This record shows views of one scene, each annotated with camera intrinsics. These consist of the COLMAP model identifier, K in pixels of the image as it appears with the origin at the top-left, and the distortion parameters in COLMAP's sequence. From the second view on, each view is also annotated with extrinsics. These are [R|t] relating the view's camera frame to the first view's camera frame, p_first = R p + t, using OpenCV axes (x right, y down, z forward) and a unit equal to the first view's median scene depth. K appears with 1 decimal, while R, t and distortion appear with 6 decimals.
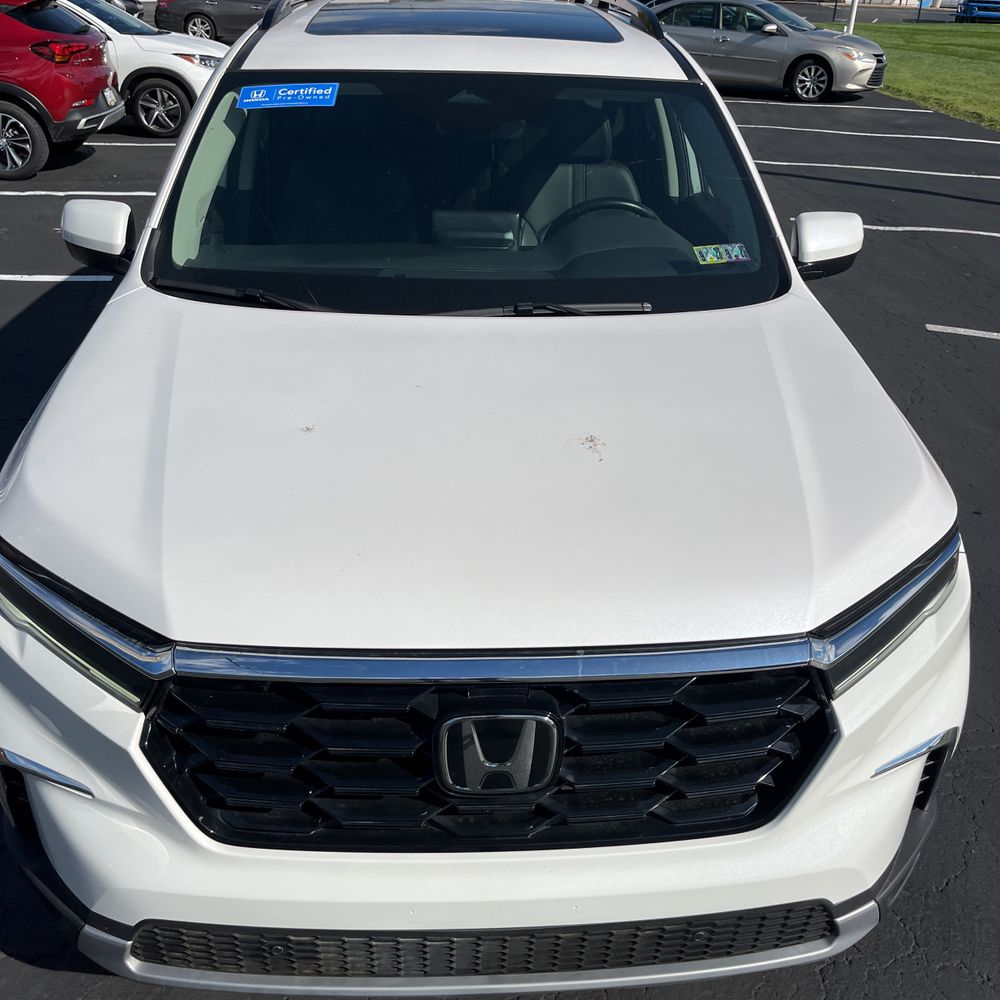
lens RADIAL K [[1032.4, 0, 519.0], [0, 1032.4, 497.6], [0, 0, 1]] dist [0.040680, -0.038705]
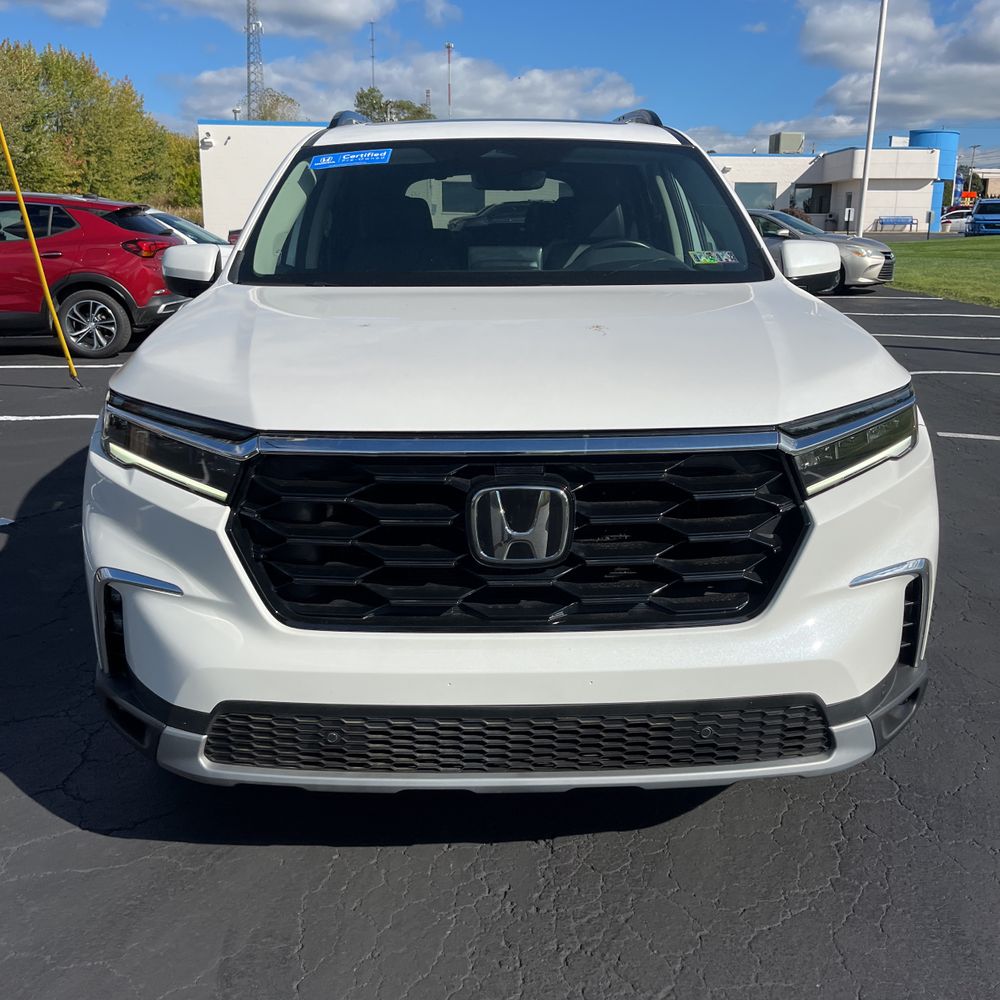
lens RADIAL K [[1039.2, 0, 509.9], [0, 1039.2, 498.2], [0, 0, 1]] dist [0.028300, -0.004883]
pose [[0.998556, -0.022983, -0.048561, 0.015454], [0.011978, 0.976369, -0.215778, 0.271721], [0.052373, 0.214885, 0.975234, -0.102051]]
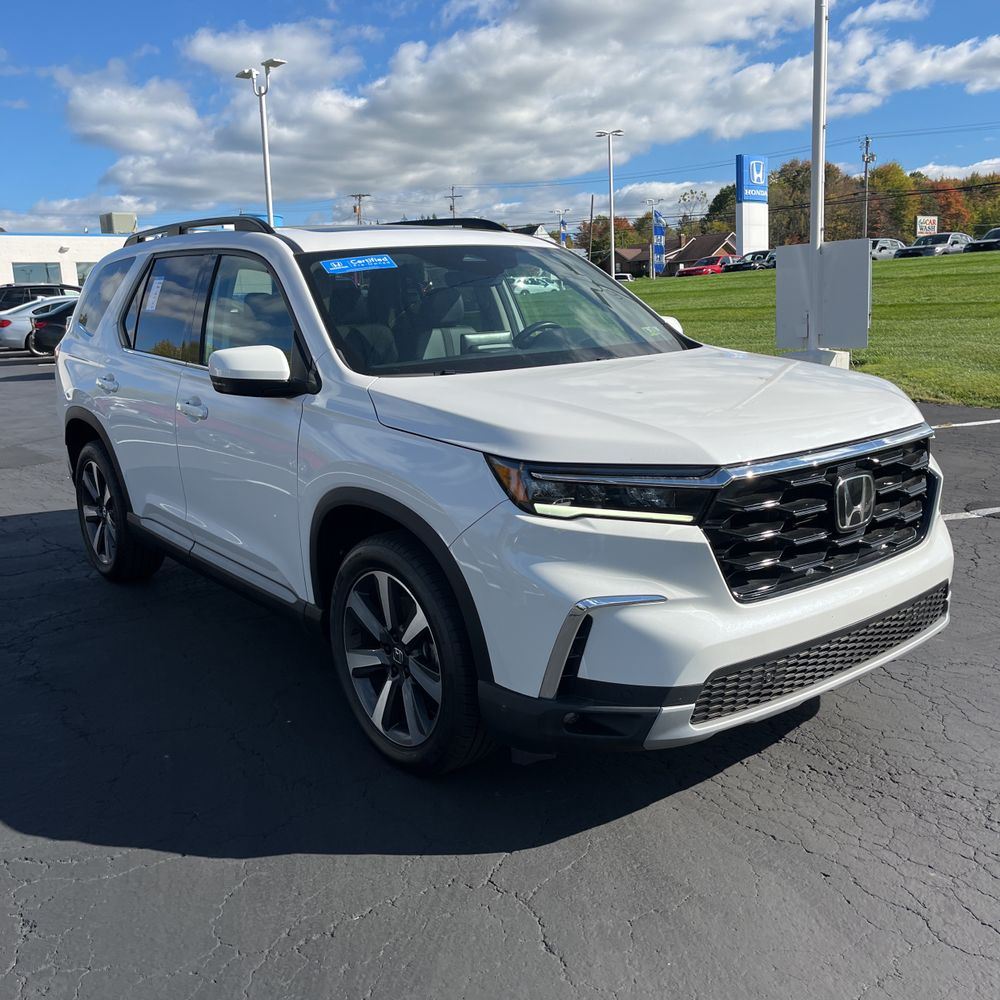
lens RADIAL K [[1032.4, 0, 519.0], [0, 1032.4, 497.6], [0, 0, 1]] dist [0.040680, -0.038705]
pose [[0.813136, -0.182926, 0.552582, -0.871796], [0.324598, 0.930520, -0.169615, 0.205661], [-0.483162, 0.317287, 0.816017, -0.127076]]
